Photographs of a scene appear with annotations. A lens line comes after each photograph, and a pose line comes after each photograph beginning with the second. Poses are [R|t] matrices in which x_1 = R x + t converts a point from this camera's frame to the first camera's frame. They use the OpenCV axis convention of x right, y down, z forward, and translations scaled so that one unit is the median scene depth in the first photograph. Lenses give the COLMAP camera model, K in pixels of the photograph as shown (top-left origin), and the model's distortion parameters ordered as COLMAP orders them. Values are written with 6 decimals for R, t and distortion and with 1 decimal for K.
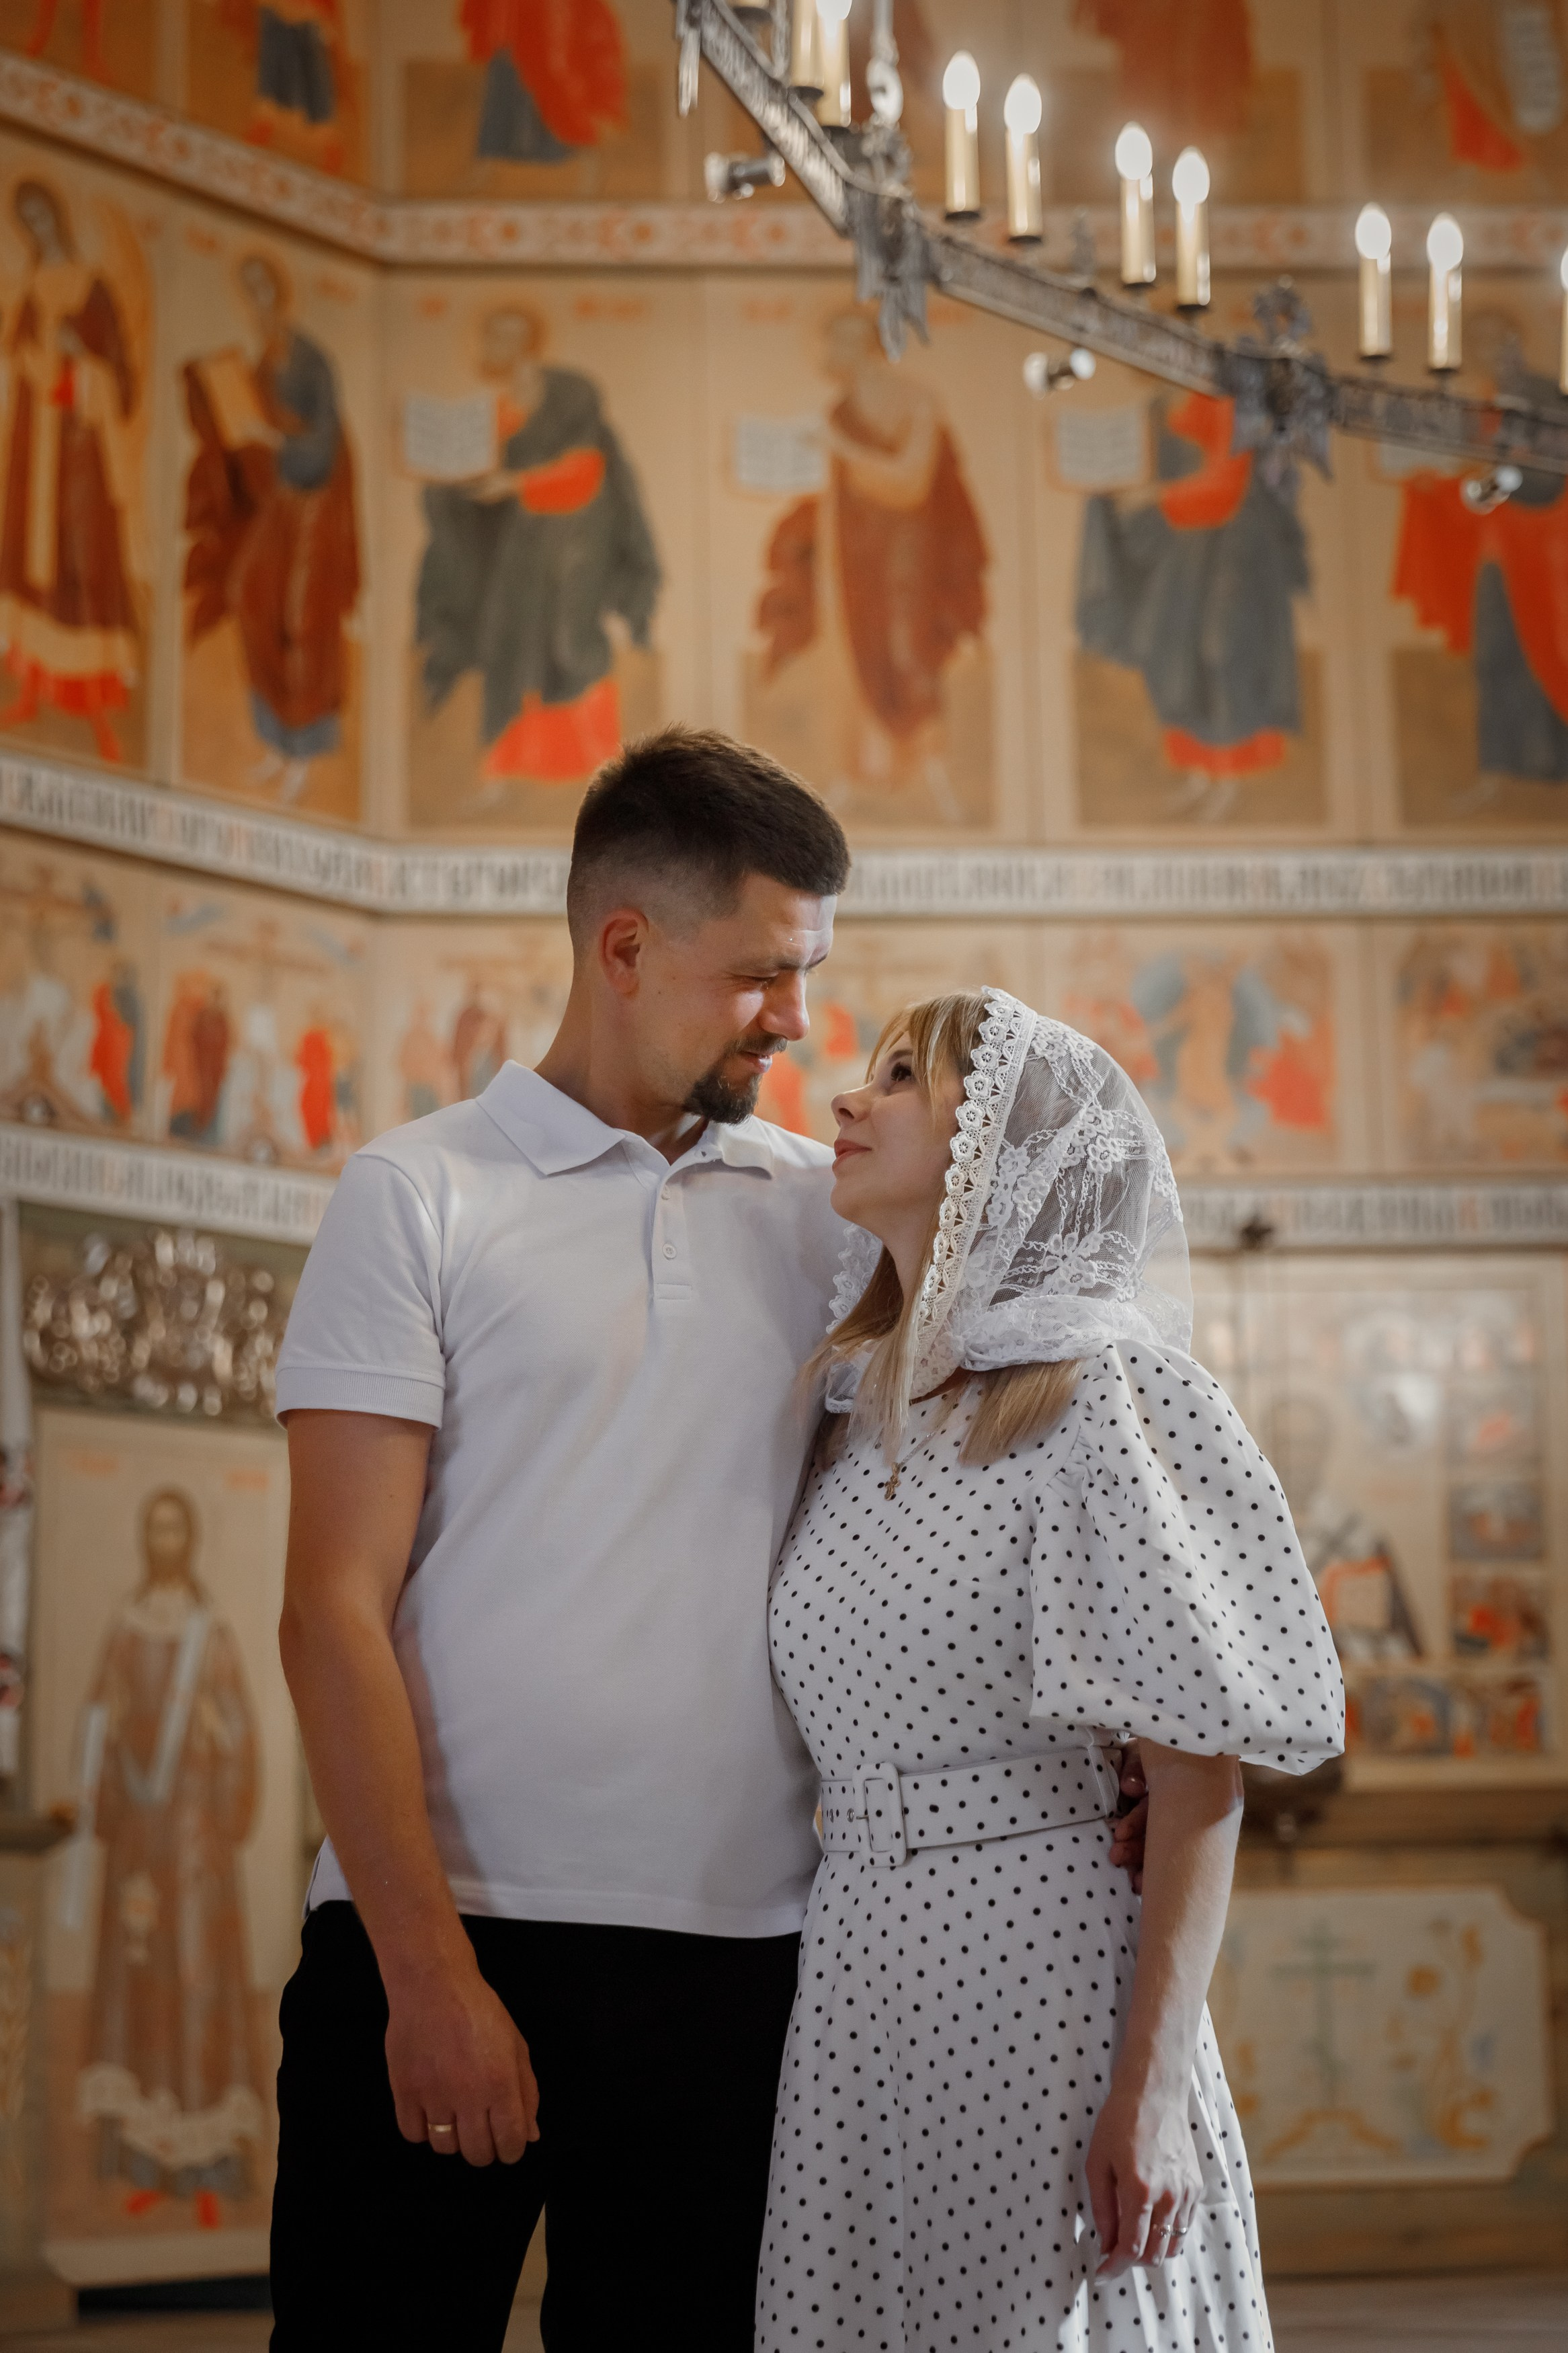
lens RADIAL K [[4709.2, 0, 784.0], [0, 4709.2, 1176.5], [0, 0, 1]] dist [-0.000799, -0.059654]
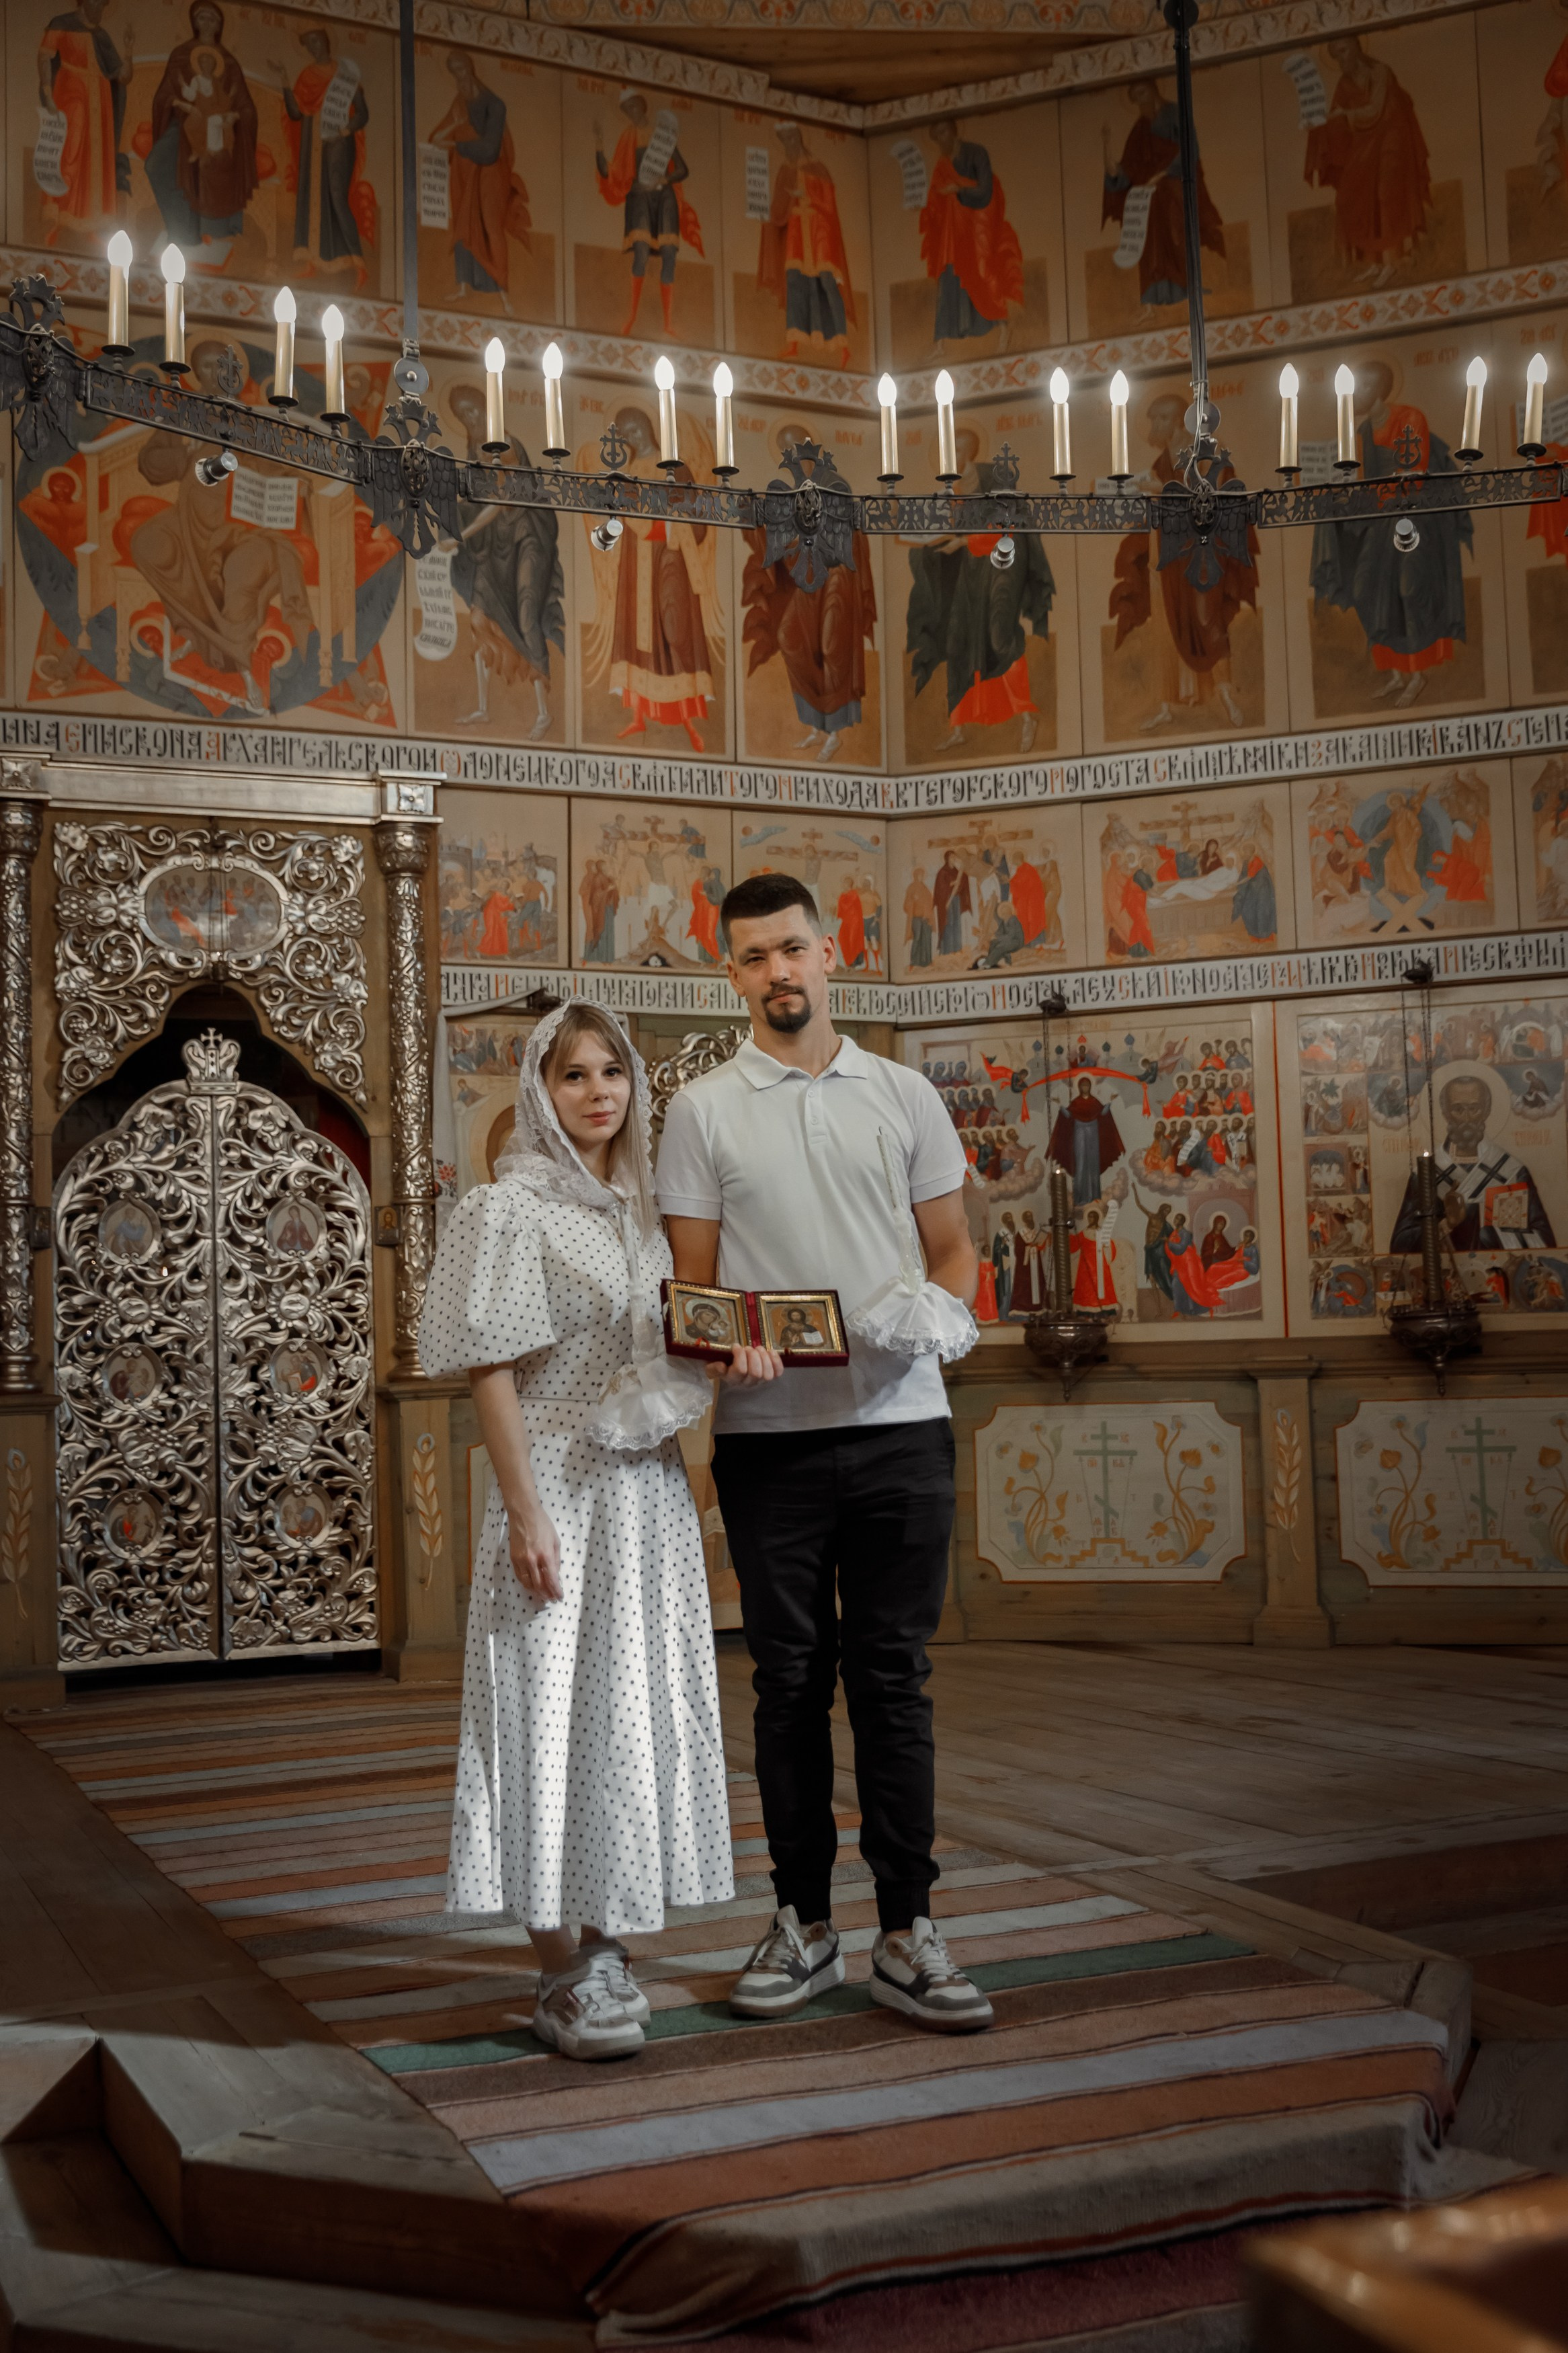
lens RADIAL K [[2578.4, 0, 768.2], [0, 2578.4, 1156.9], [0, 0, 1]] dist [0.005155, 0.012408]
pose [[0.905302, -0.038390, -0.423029, 0.273368], [0.086487, 0.991705, 0.095089, -0.028931], [0.415870, -0.122671, 0.901113, 0.152876]]
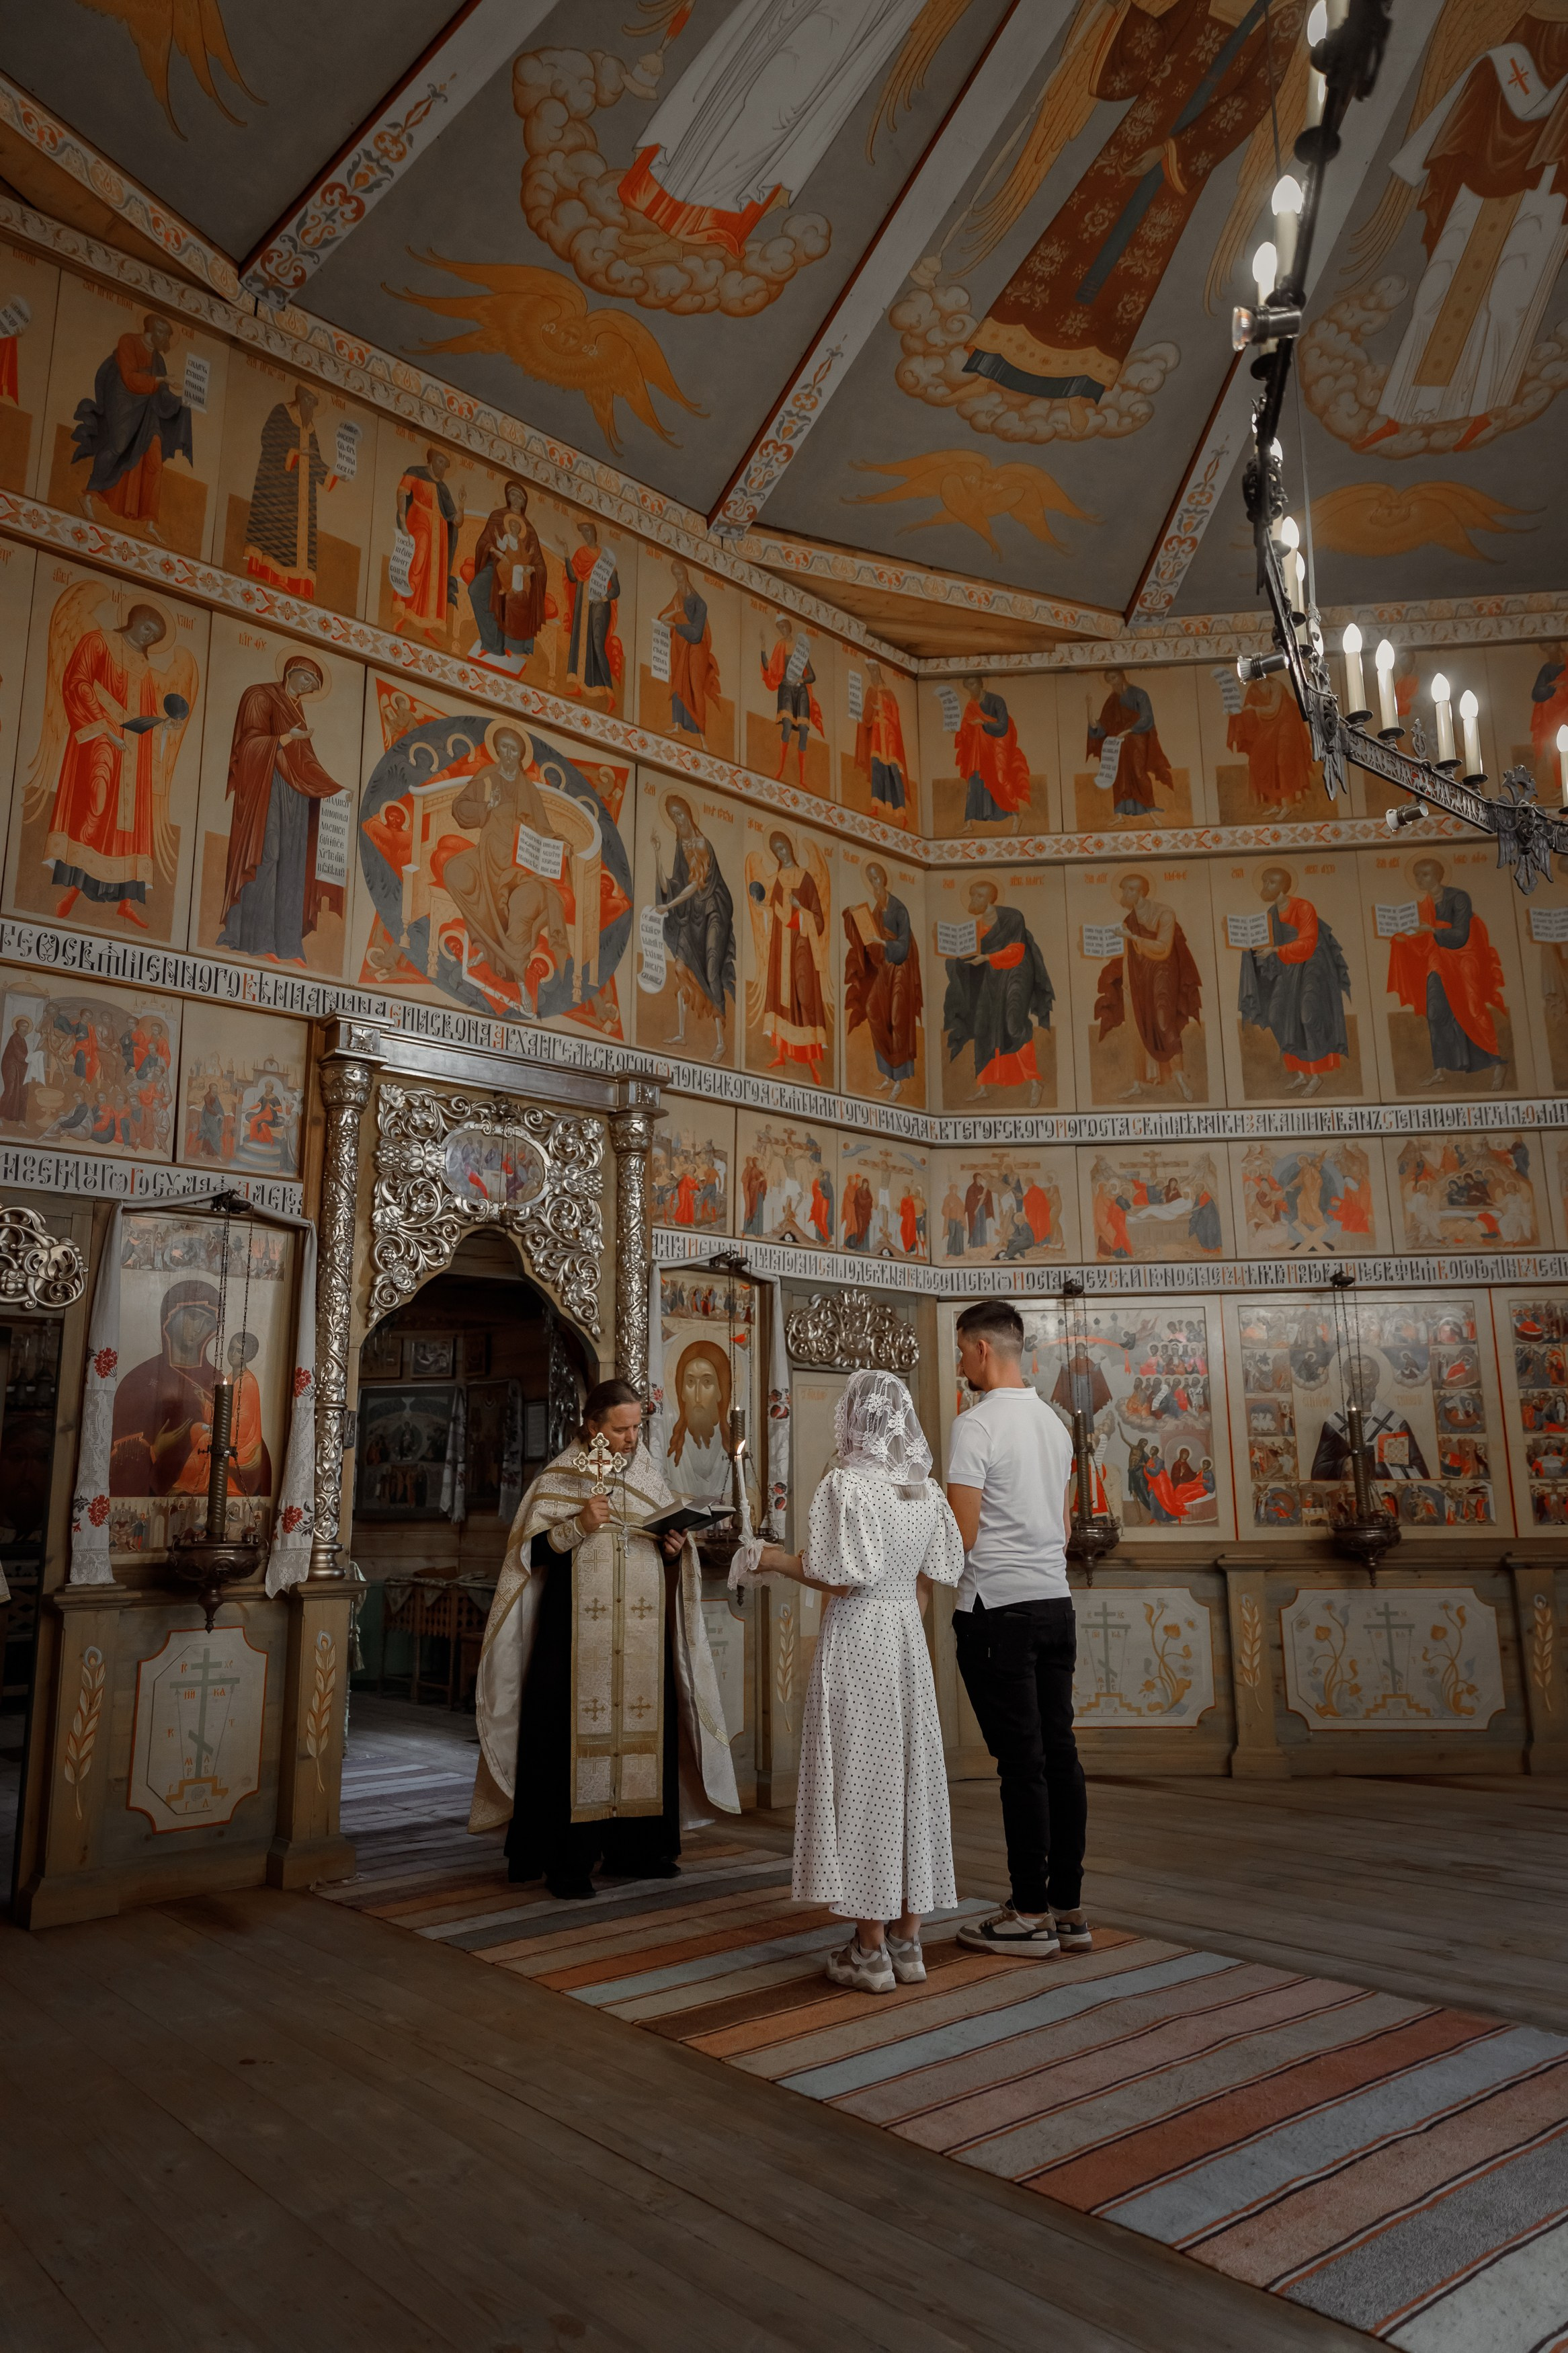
lens RADIAL K [[1553.0, 0, 784.0], [0, 1553.0, 1176.5], [0, 0, 1]] dist [0.012392, -0.007847]
pose [[0.988508, -0.024543, -0.149160, -0.048516], [0.019533, 0.999198, -0.034961, -0.017148], [0.149899, 0.031646, 0.988195, 0.259174]]
